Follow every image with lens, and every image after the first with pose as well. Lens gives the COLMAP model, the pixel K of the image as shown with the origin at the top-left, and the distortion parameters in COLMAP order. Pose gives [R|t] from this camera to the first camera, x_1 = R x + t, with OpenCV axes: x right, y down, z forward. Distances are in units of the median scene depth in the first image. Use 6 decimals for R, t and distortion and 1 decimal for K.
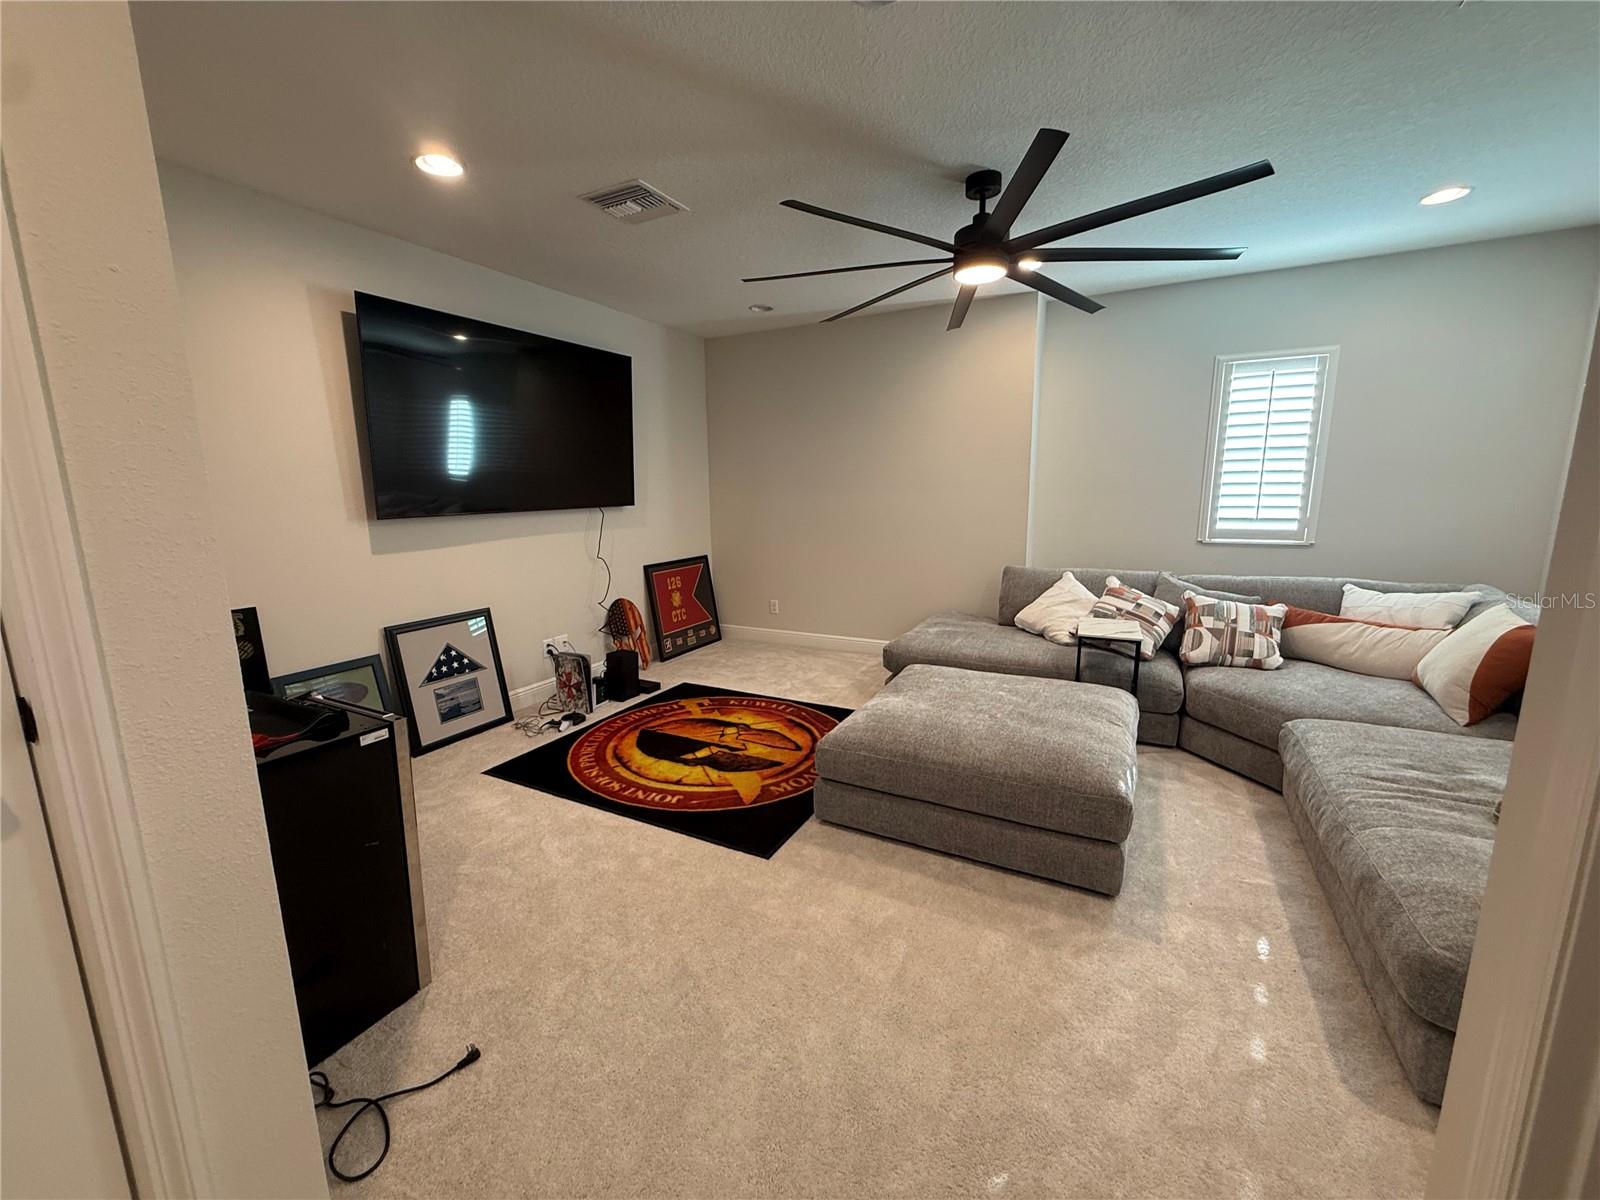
lens RADIAL K [[639.1, 0, 801.8], [0, 639.1, 599.2], [0, 0, 1]] dist [0.002857, 0.000385]
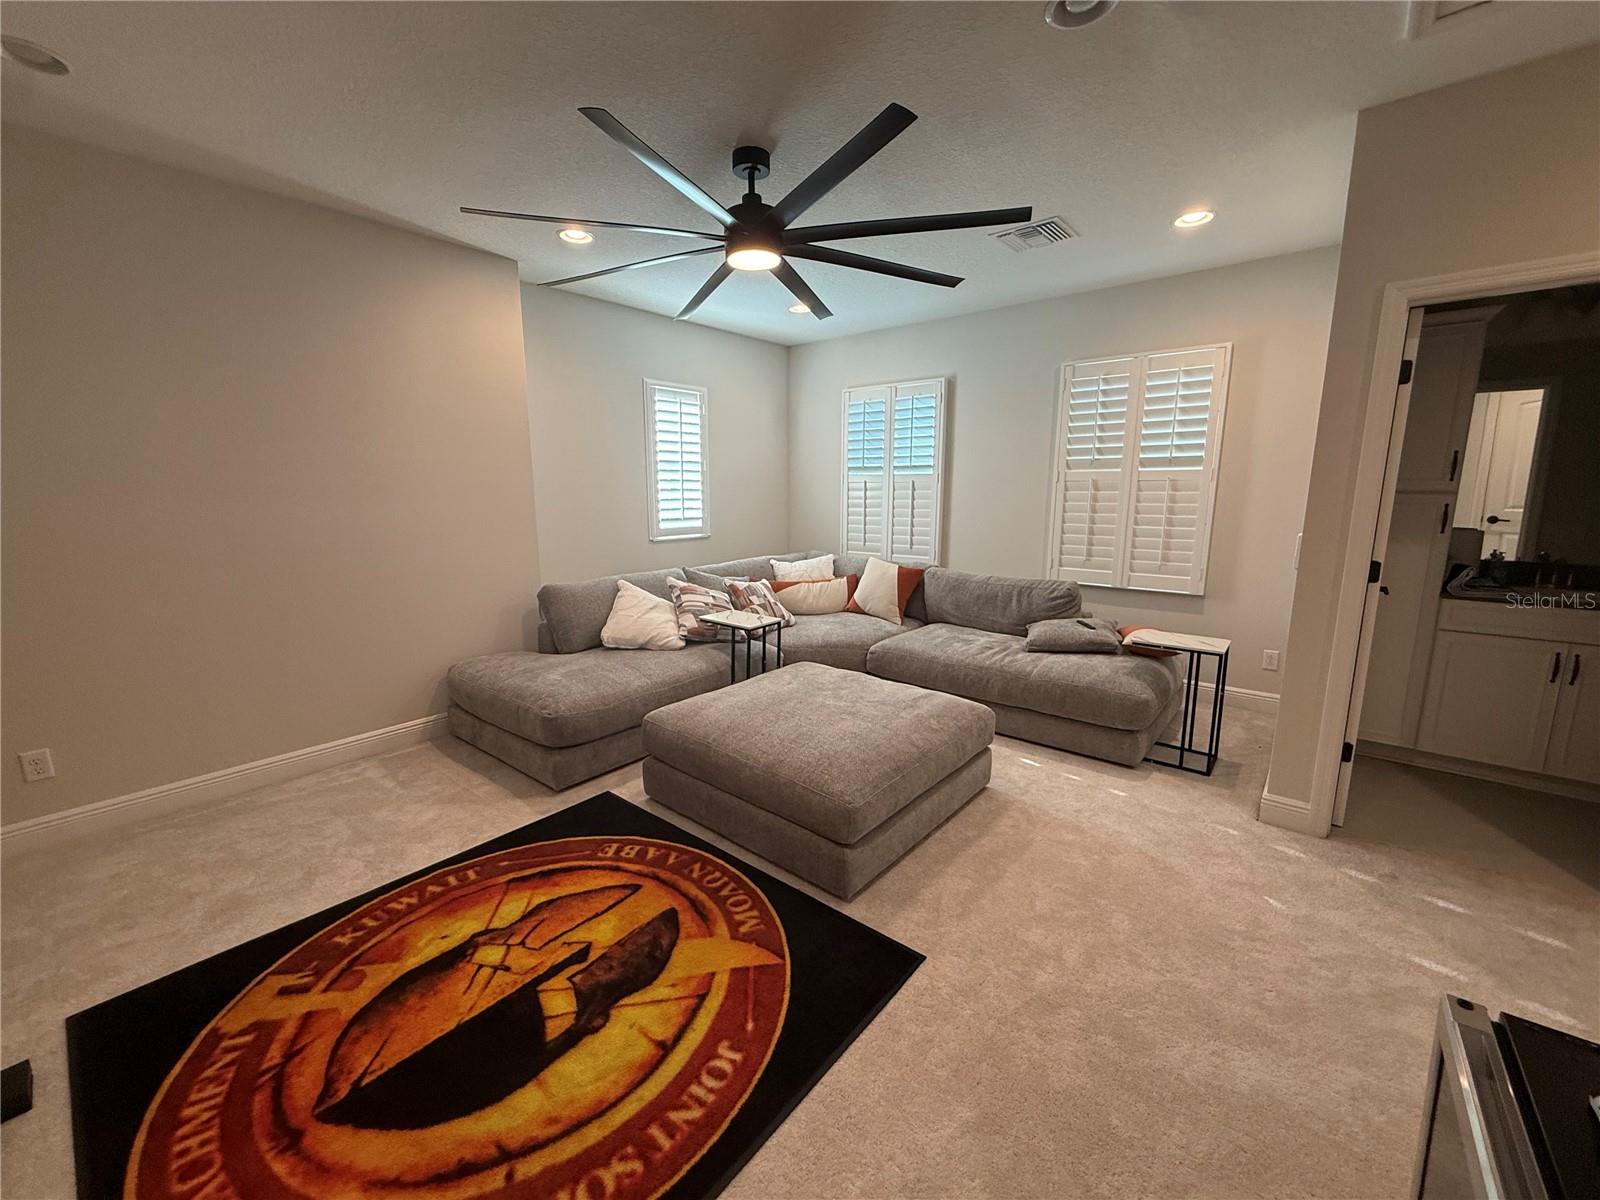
lens RADIAL K [[639.1, 0, 798.5], [0, 639.1, 594.1], [0, 0, 1]] dist [0.002857, 0.000385]
pose [[0.212576, -0.144719, 0.966368, -0.535281], [0.170707, 0.979263, 0.109100, -0.095721], [-0.962118, 0.141774, 0.232872, 0.625815]]
